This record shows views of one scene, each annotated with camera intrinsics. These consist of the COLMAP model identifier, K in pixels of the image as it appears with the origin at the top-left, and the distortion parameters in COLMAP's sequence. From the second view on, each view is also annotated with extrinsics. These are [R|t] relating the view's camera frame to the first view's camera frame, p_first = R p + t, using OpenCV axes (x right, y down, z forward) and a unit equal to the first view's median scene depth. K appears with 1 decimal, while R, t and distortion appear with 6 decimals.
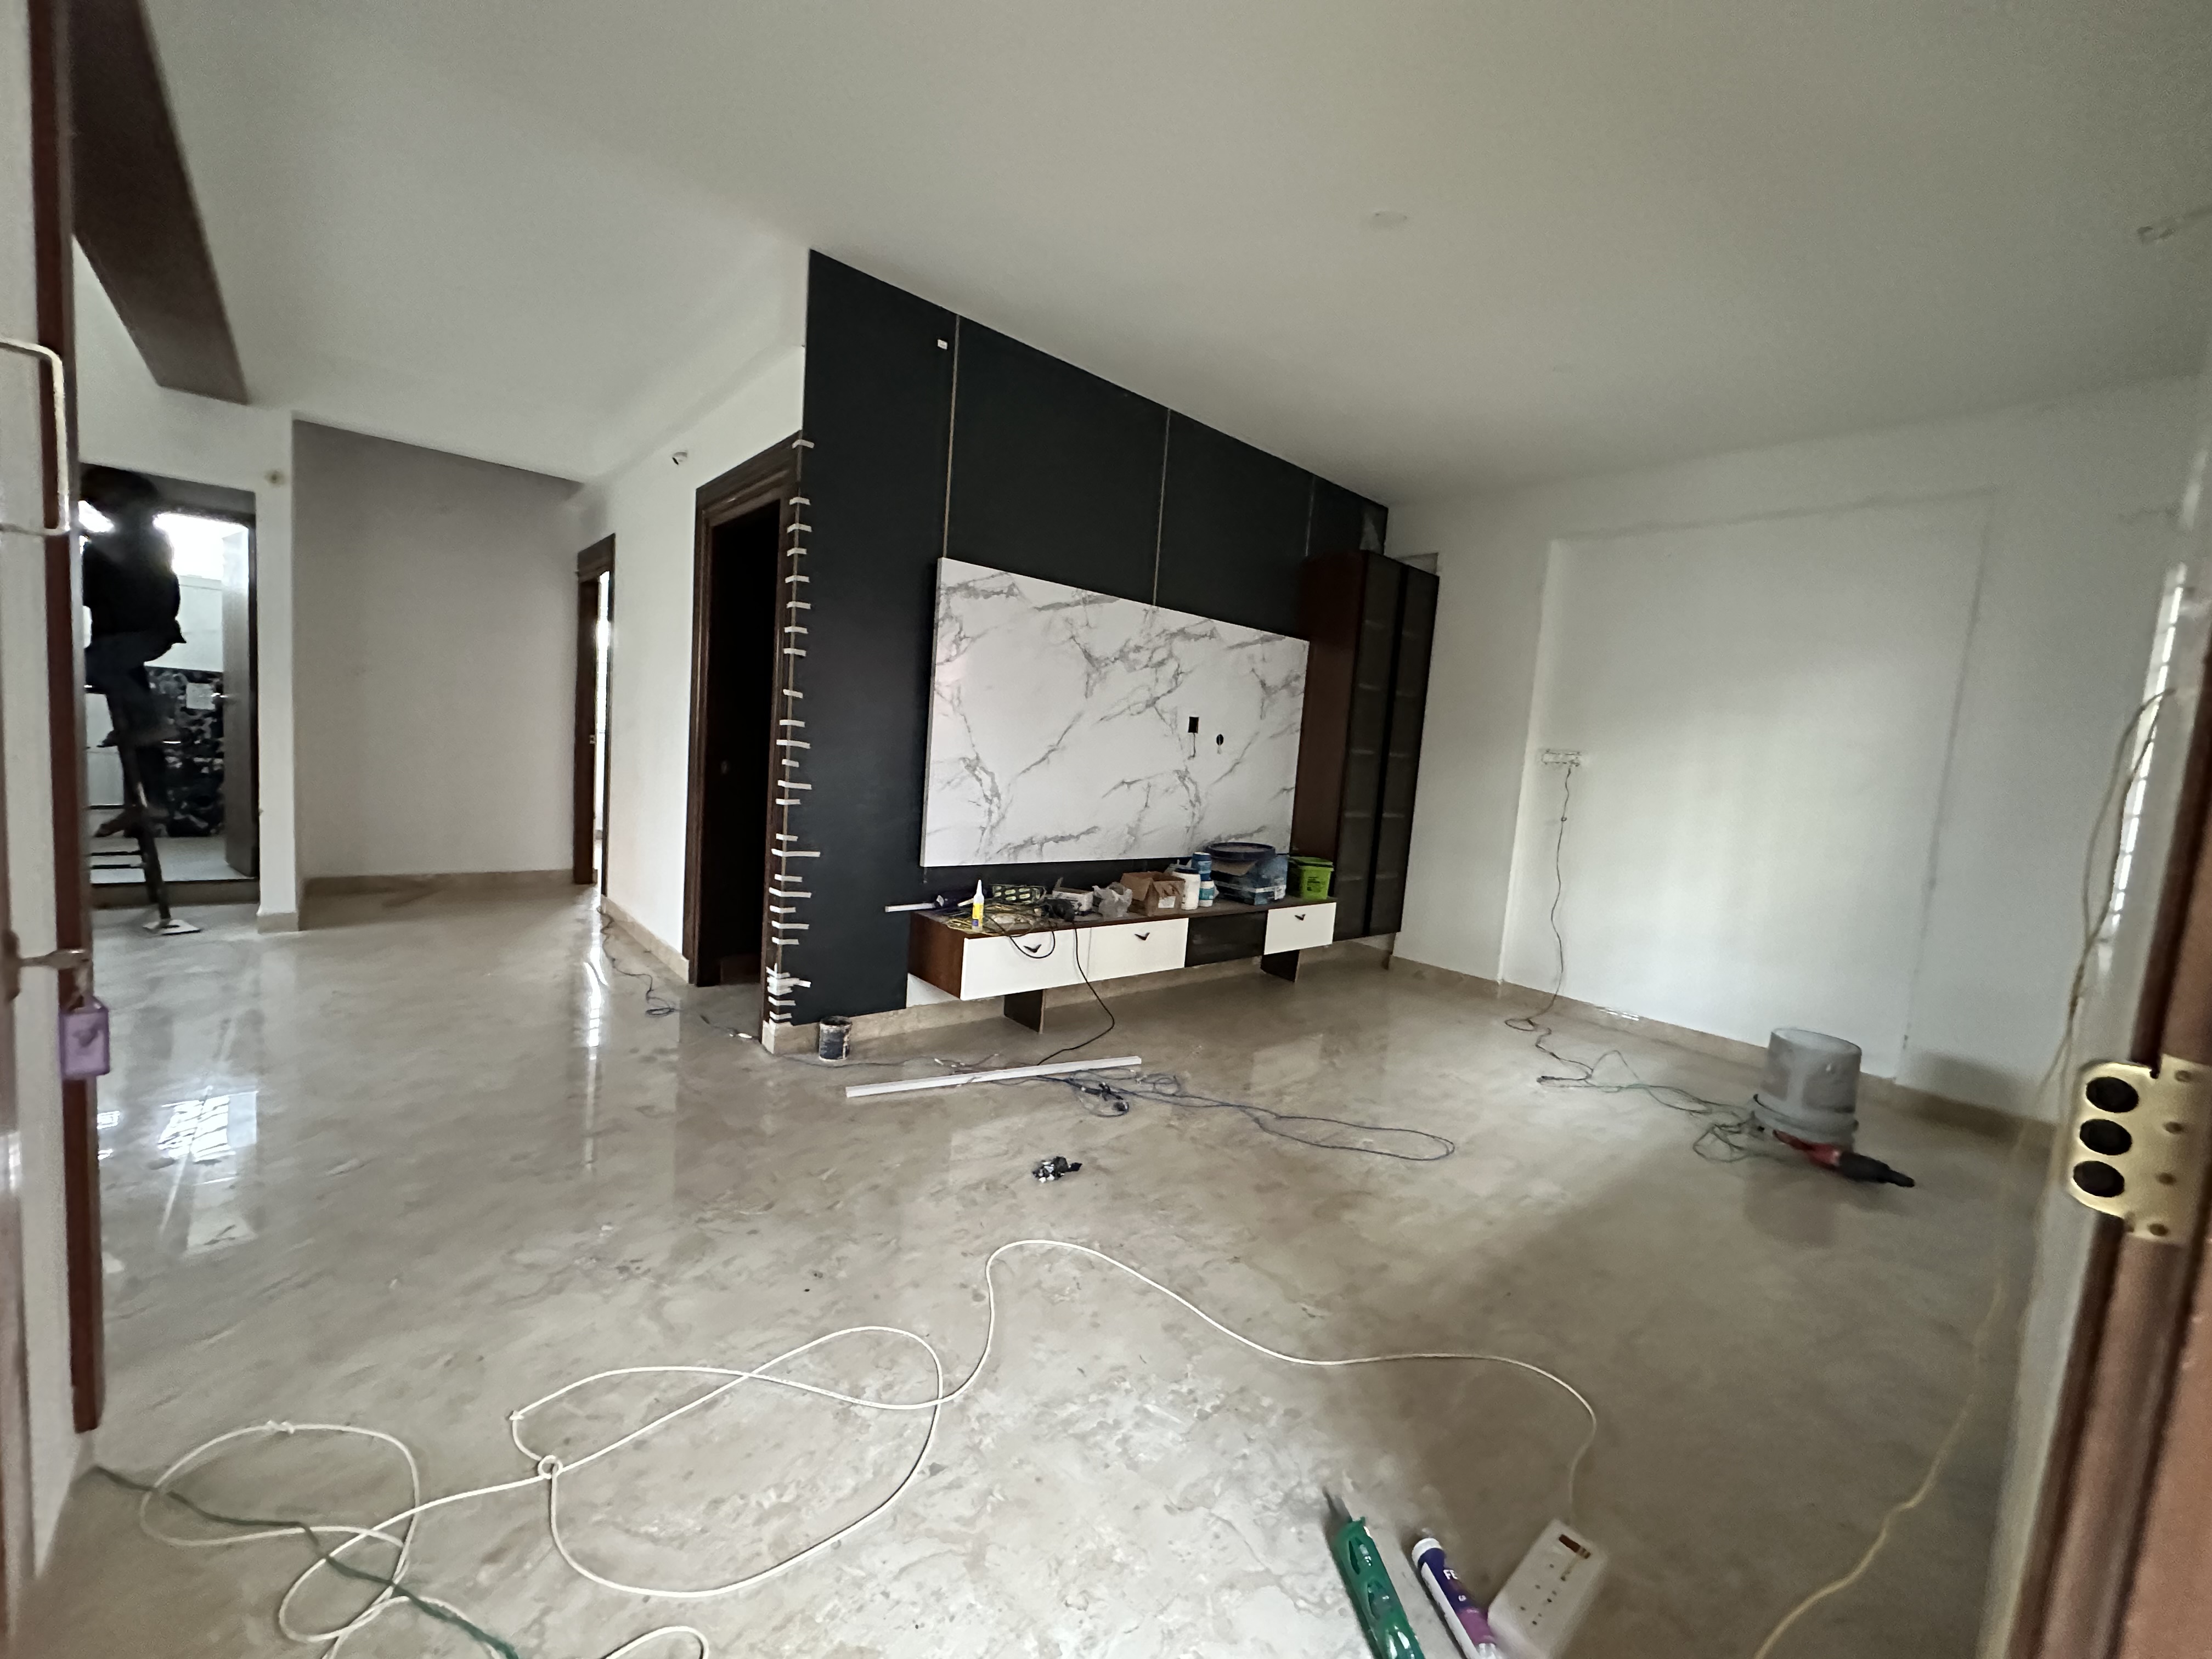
lens RADIAL K [[885.9, 0, 1109.2], [0, 885.9, 819.7], [0, 0, 1]] dist [-0.008509, 0.000313]
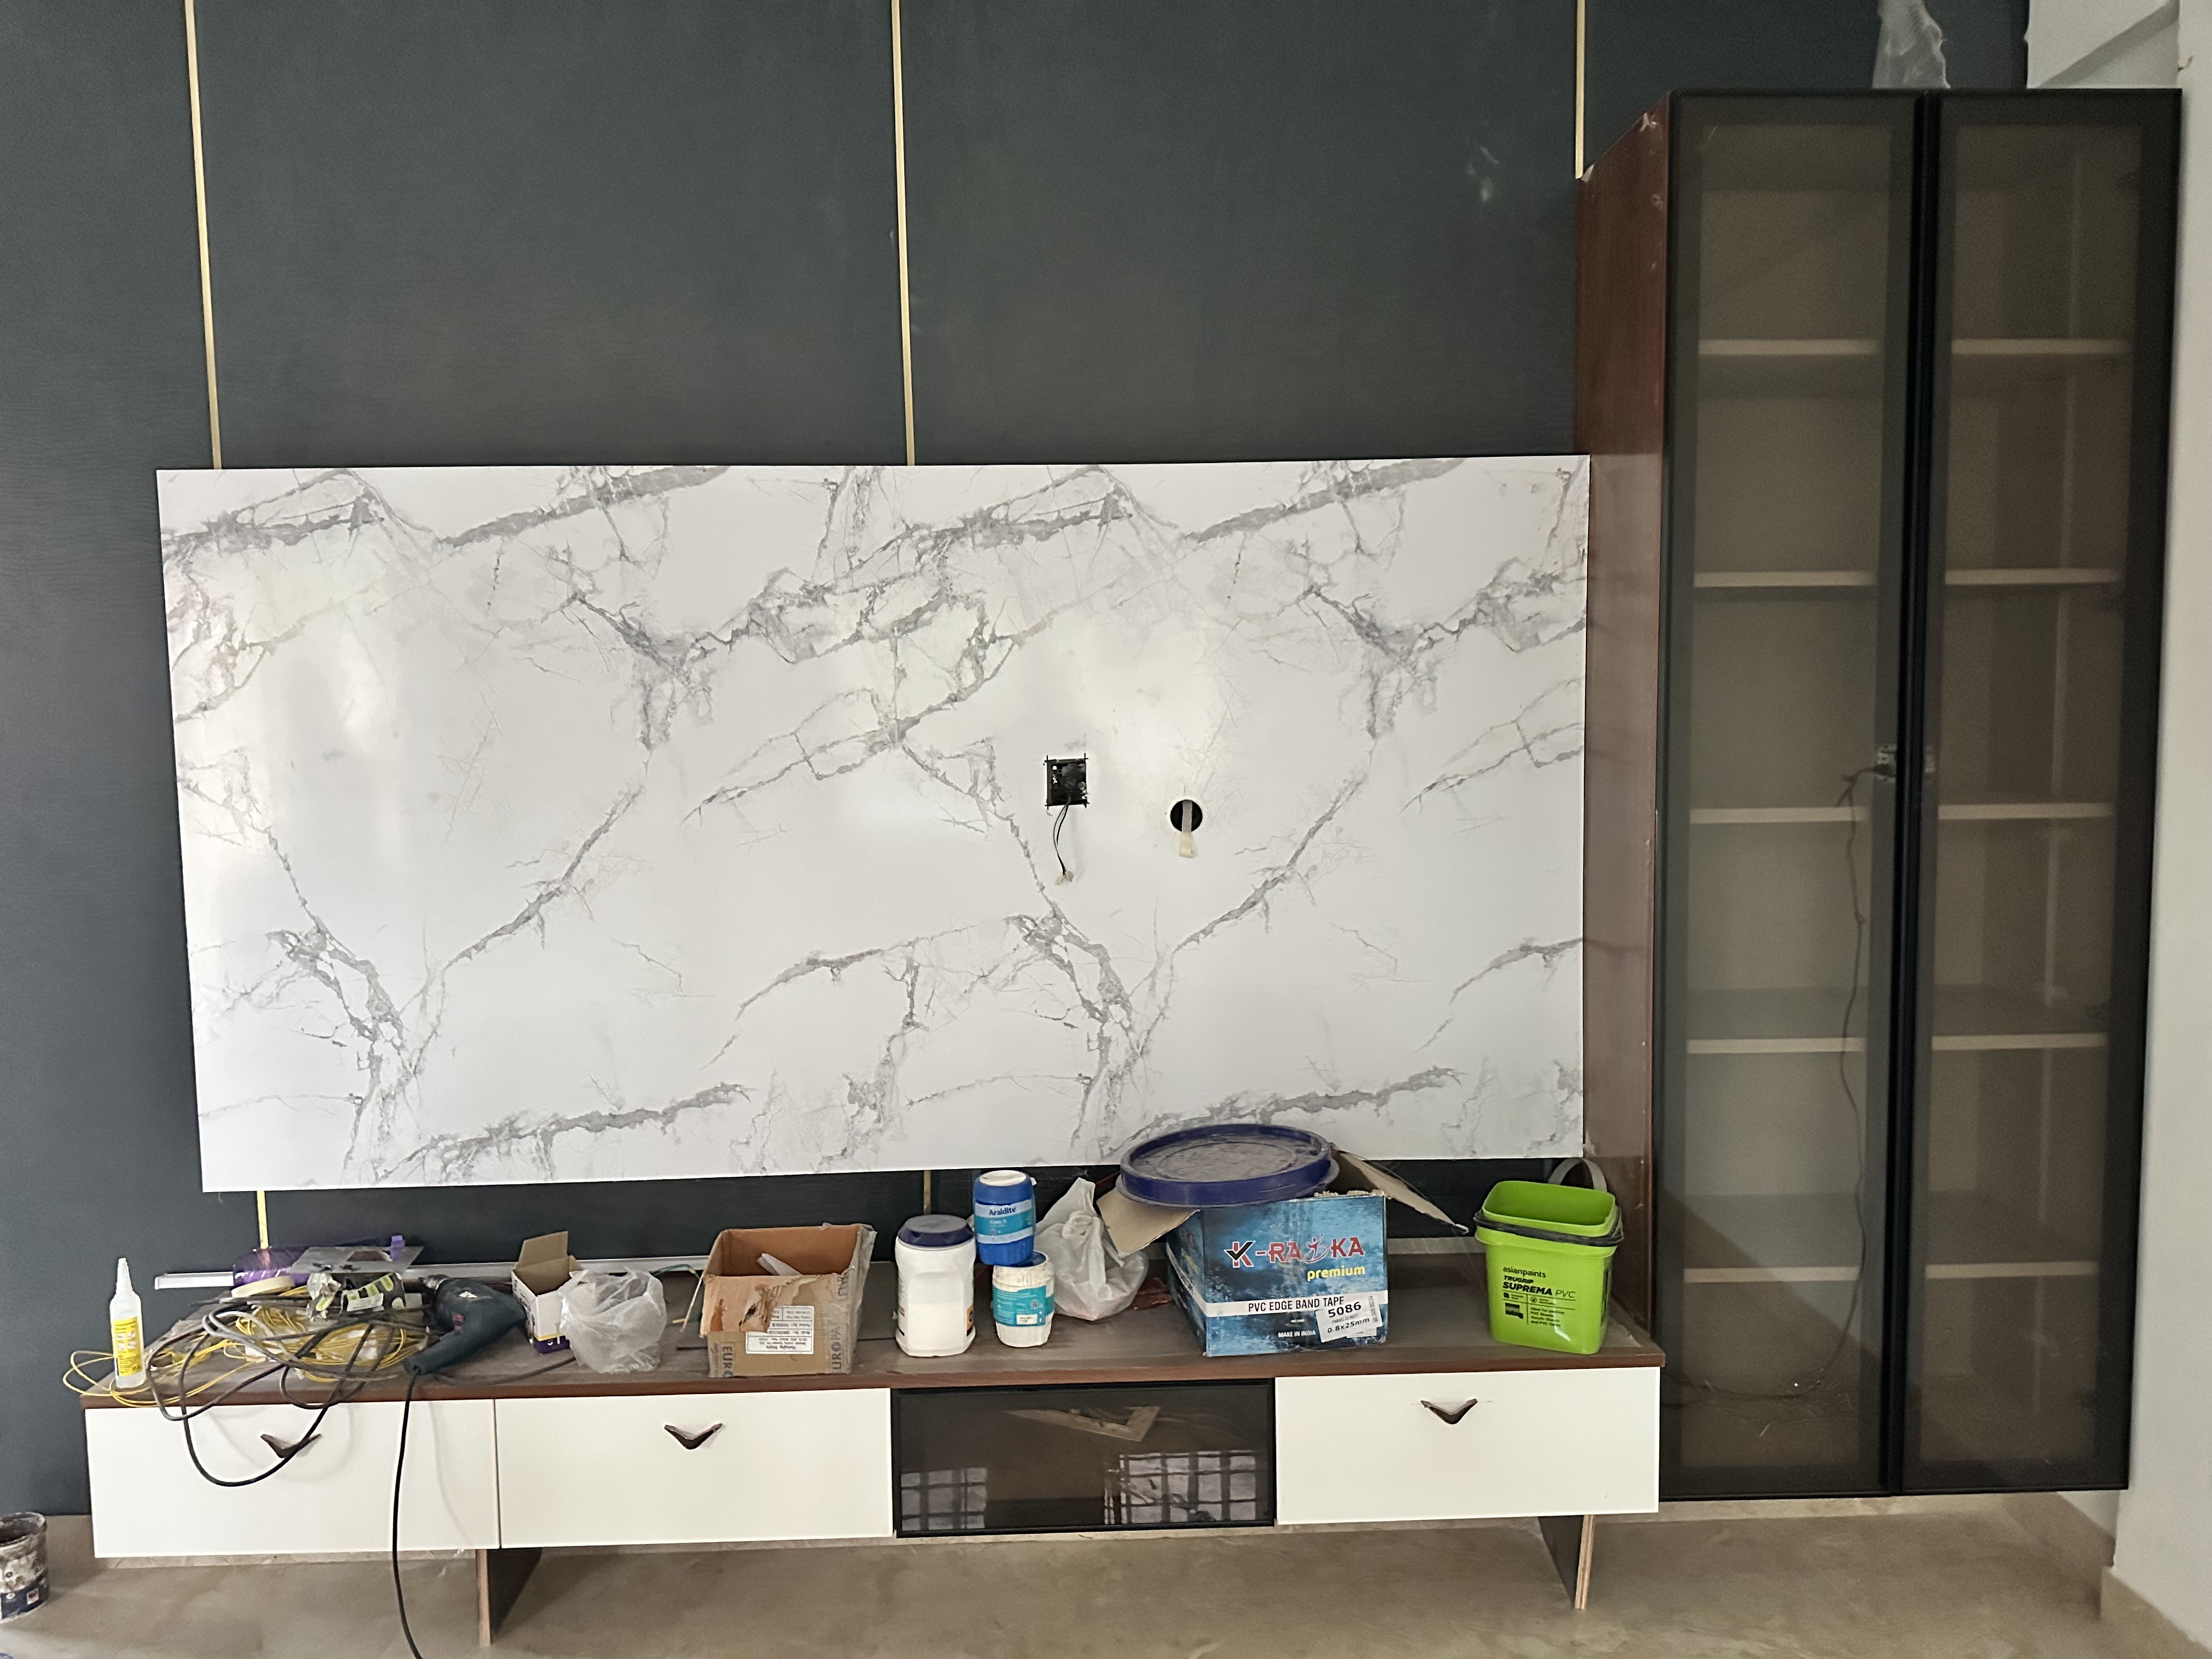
lens RADIAL K [[1751.0, 0, 1106.1], [0, 1751.0, 840.4], [0, 0, 1]] dist [0.027534, -0.001466]
pose [[0.740493, -0.093225, -0.665567, 0.542918], [0.015532, 0.992442, -0.121729, -0.004497], [0.671885, 0.079802, 0.736344, 0.520208]]
